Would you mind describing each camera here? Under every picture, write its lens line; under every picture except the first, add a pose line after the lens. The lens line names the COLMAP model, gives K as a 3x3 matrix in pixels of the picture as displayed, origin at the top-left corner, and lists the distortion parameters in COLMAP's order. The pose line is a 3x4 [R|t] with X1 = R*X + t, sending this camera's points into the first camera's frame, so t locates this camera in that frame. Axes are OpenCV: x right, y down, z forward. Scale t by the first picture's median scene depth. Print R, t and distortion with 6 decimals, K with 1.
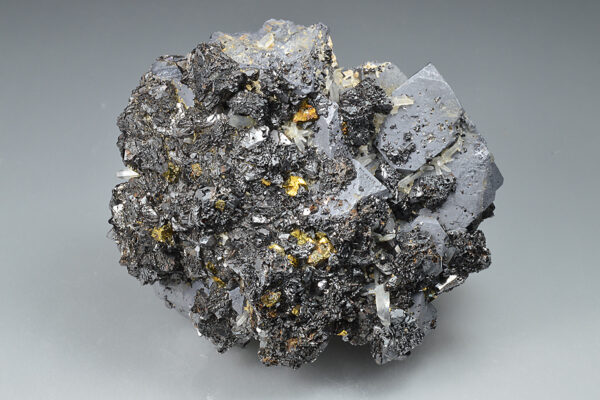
lens RADIAL K [[1802.2, 0, 301.5], [0, 1802.2, 200.5], [0, 0, 1]] dist [-0.023097, 0.000000]
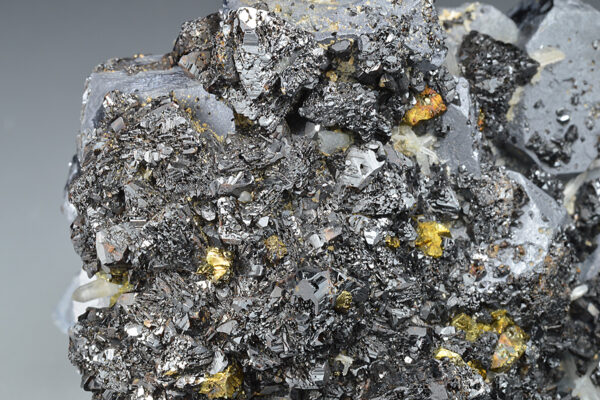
lens RADIAL K [[1802.2, 0, 299.6], [0, 1802.2, 201.0], [0, 0, 1]] dist [-0.023097, 0.000000]
pose [[0.906408, -0.206347, 0.368572, -0.240347], [0.219751, 0.975539, 0.005739, -0.031282], [-0.360741, 0.075792, 0.929581, 0.502043]]
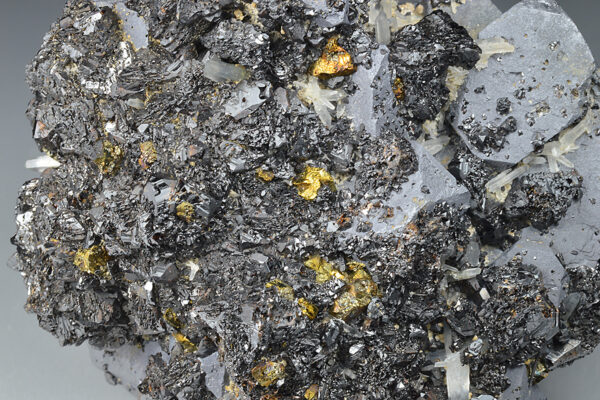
lens RADIAL K [[1802.2, 0, 298.6], [0, 1802.2, 198.0], [0, 0, 1]] dist [-0.023097, 0.000000]
pose [[0.999385, 0.017746, -0.030248, 0.009440], [-0.019011, 0.998934, -0.042064, 0.021903], [0.029469, 0.042614, 0.998657, 0.405198]]
